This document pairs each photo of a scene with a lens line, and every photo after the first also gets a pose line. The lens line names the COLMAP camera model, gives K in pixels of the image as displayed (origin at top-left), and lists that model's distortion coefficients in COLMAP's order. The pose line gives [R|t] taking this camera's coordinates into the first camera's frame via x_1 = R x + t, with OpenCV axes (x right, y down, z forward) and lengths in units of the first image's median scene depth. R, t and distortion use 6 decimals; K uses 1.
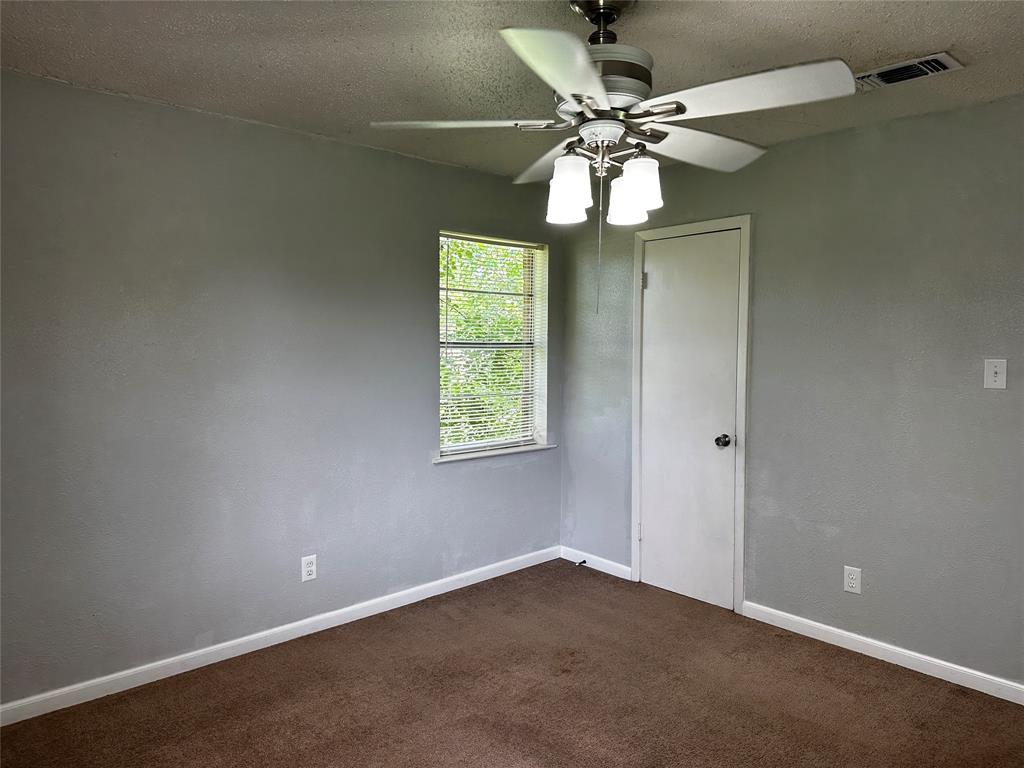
lens RADIAL K [[724.2, 0, 512.6], [0, 724.2, 385.0], [0, 0, 1]] dist [0.072356, -0.064761]
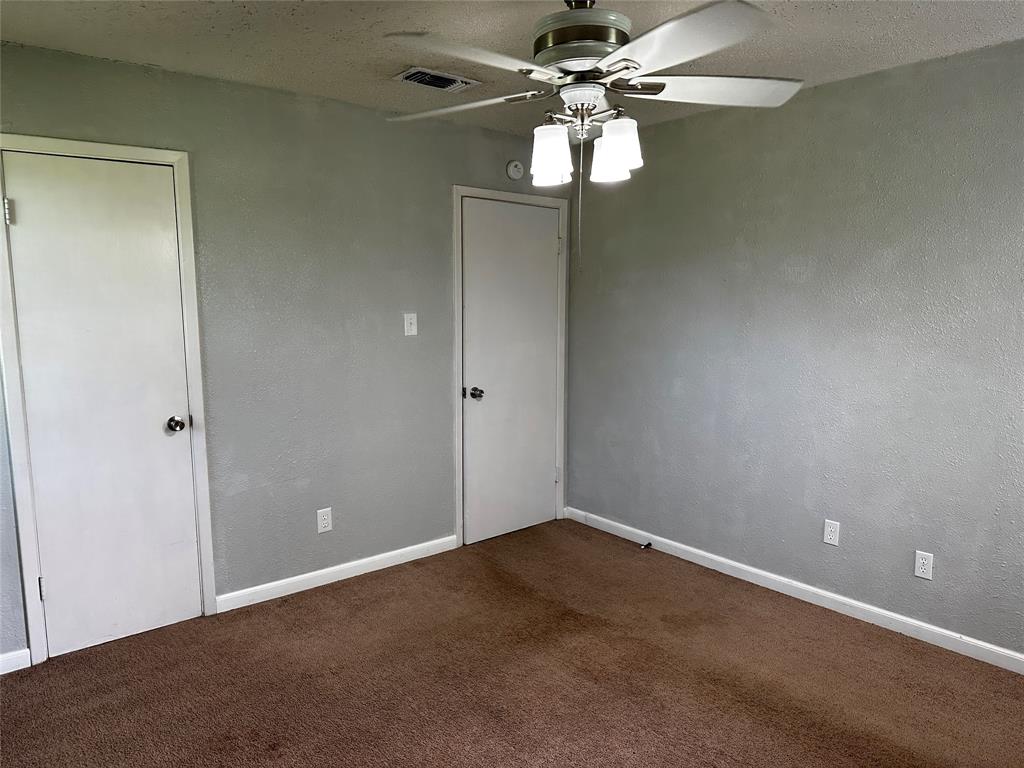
lens RADIAL K [[724.2, 0, 512.5], [0, 724.2, 383.3], [0, 0, 1]] dist [0.072356, -0.064761]
pose [[0.066461, -0.123985, 0.990056, -0.523675], [0.074361, 0.990106, 0.119000, -0.041985], [-0.995014, 0.065713, 0.075023, 0.578228]]
